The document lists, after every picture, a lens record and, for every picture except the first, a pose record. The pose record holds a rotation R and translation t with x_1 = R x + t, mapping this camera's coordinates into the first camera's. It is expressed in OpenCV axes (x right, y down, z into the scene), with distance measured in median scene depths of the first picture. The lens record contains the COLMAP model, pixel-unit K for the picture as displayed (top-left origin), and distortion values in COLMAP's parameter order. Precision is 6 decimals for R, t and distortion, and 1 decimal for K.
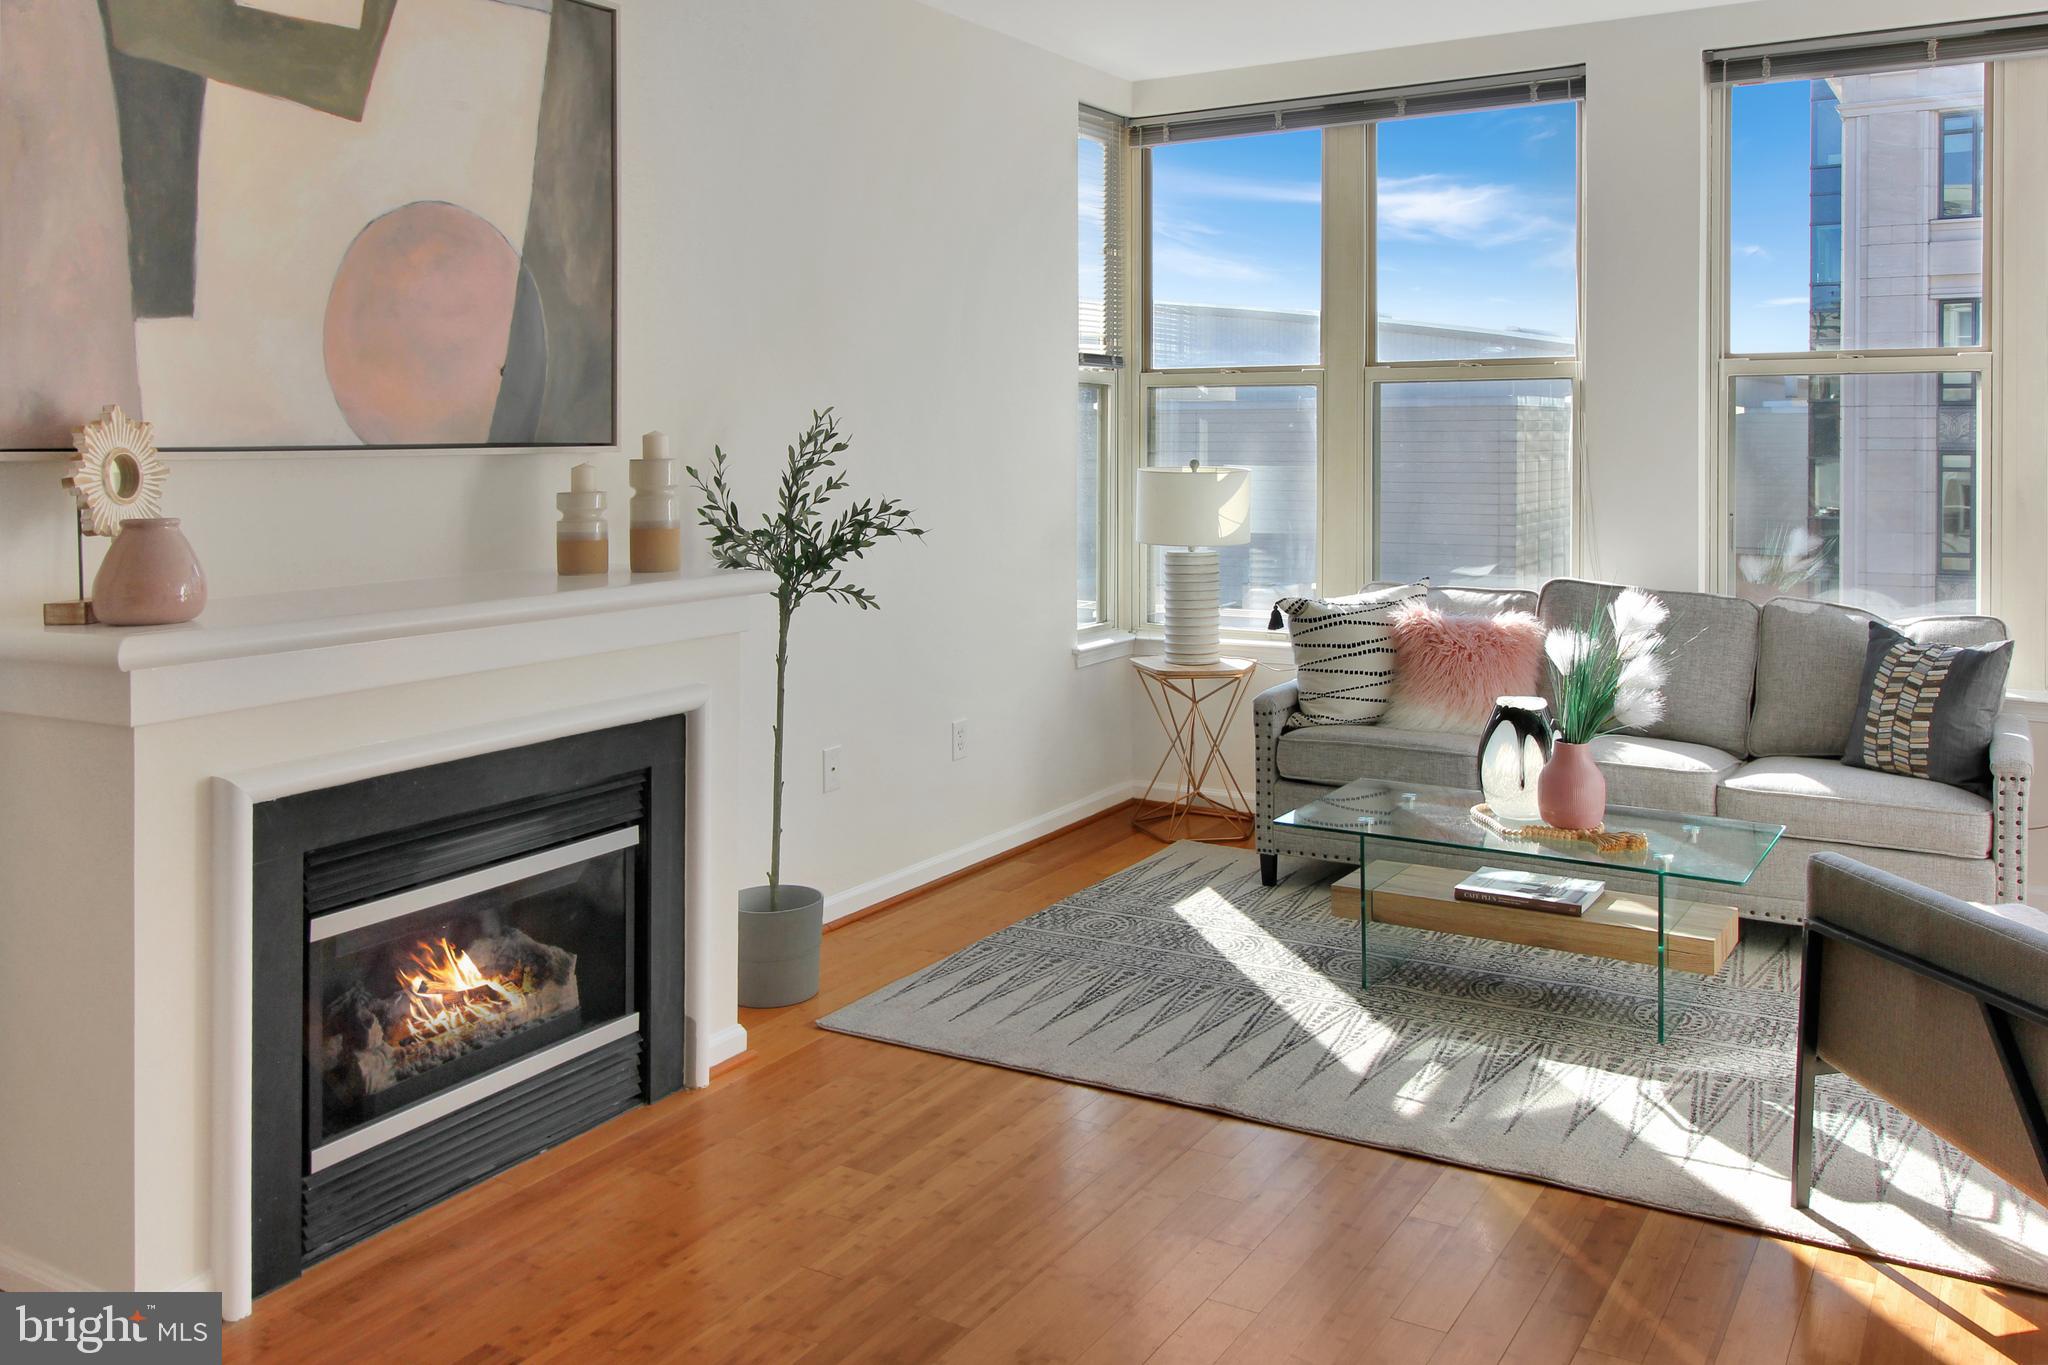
lens RADIAL K [[1767.7, 0, 1022.5], [0, 1767.7, 437.9], [0, 0, 1]] dist [0.046197, -0.002817]
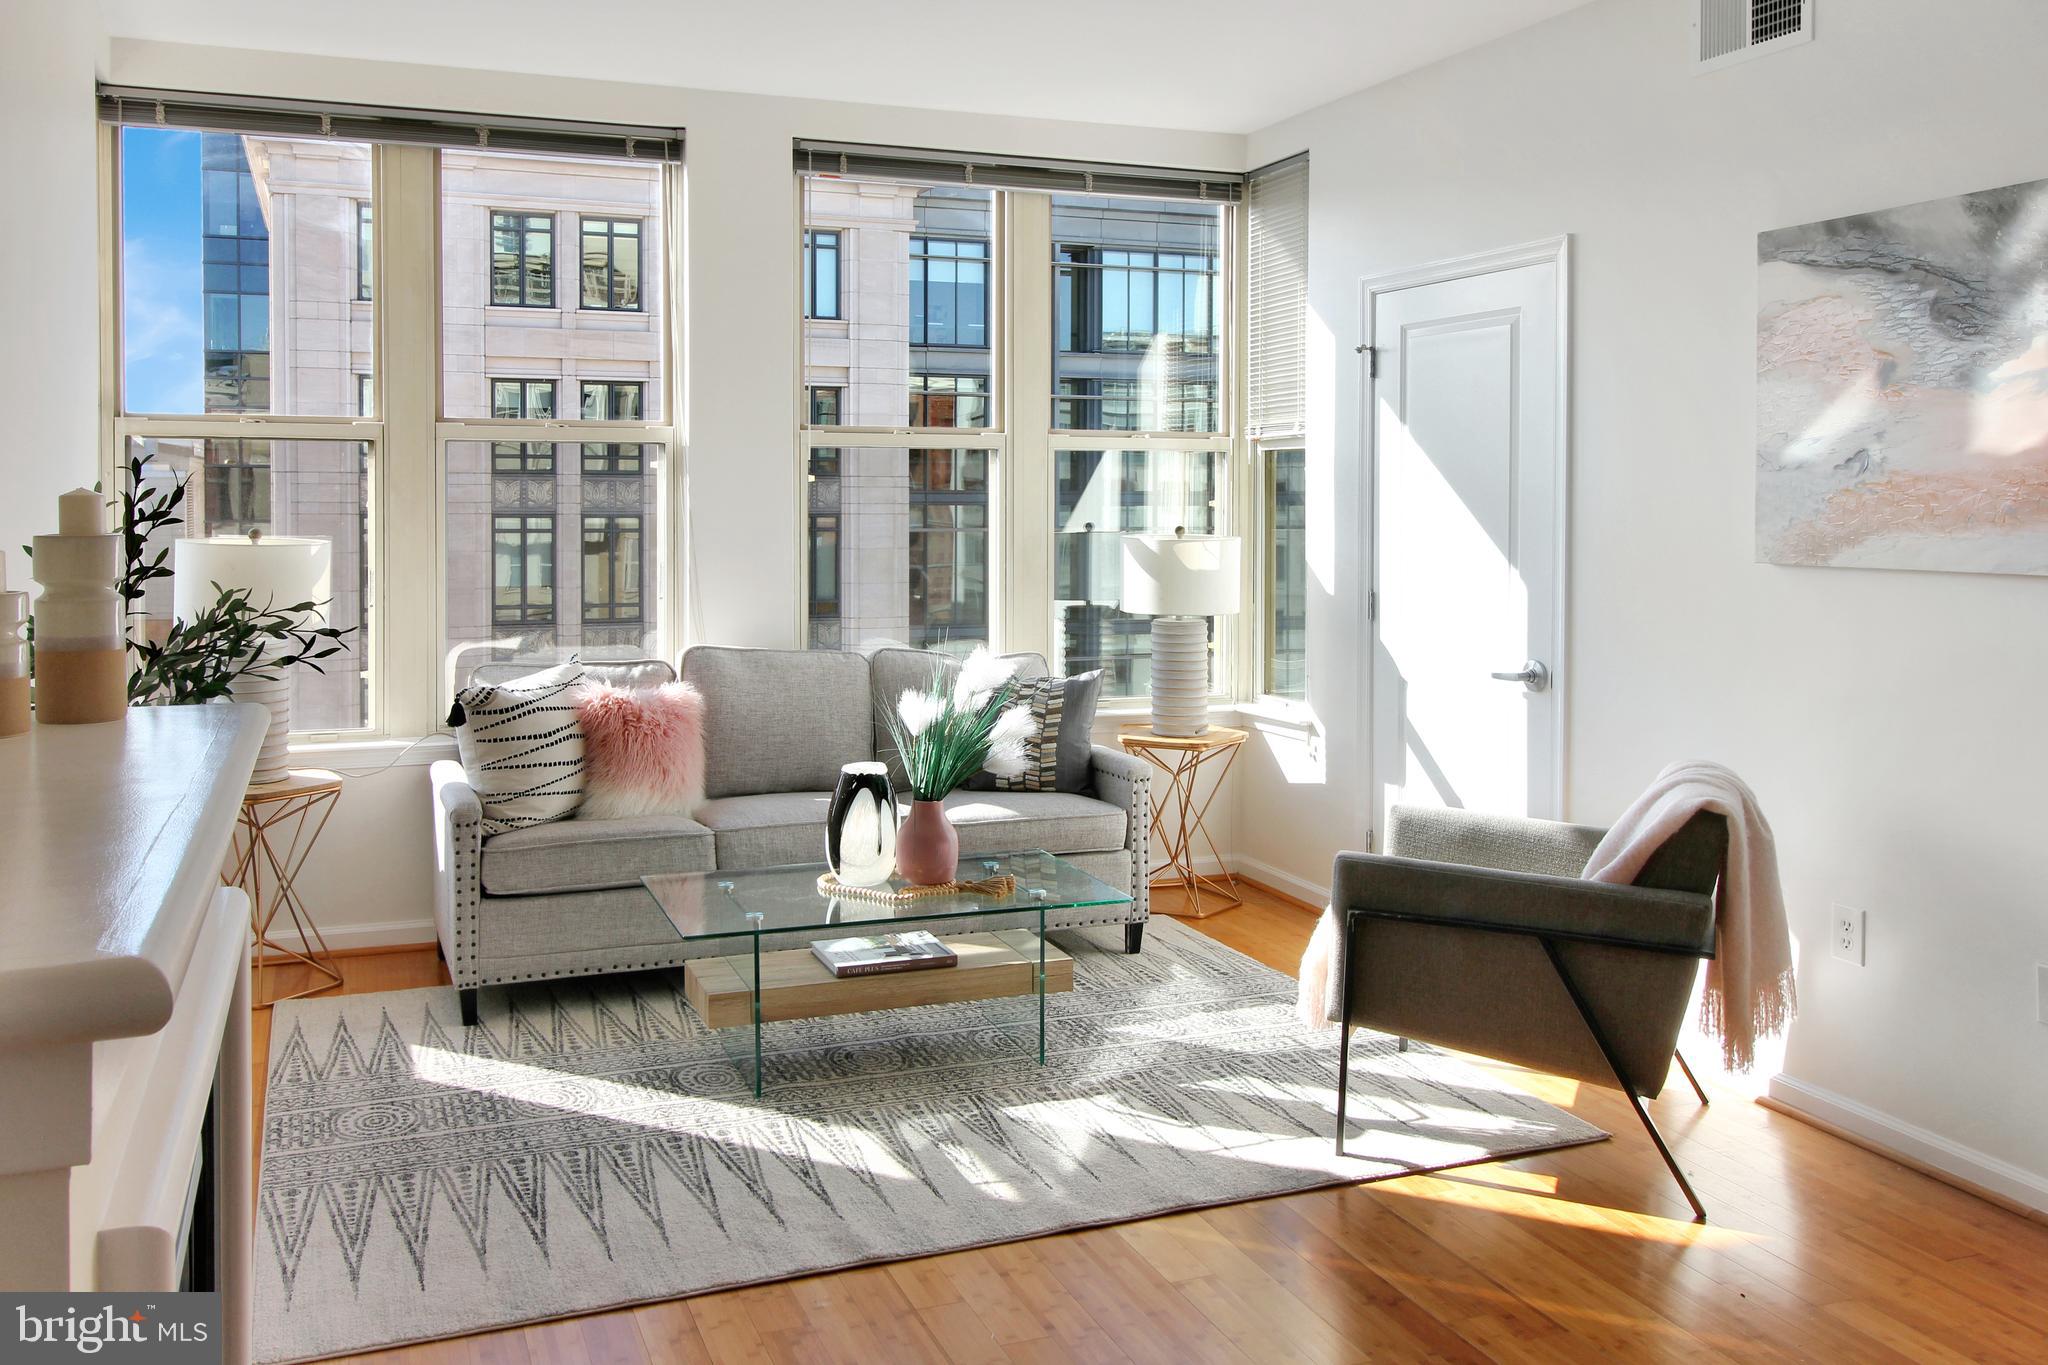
lens RADIAL K [[1704.0, 0, 1021.1], [0, 1704.0, 516.9], [0, 0, 1]] dist [0.040440, -0.000113]
pose [[0.620365, -0.004293, 0.784301, -0.348204], [-0.002500, 0.999969, 0.007451, -0.000113], [-0.784309, -0.006583, 0.620336, 0.279055]]
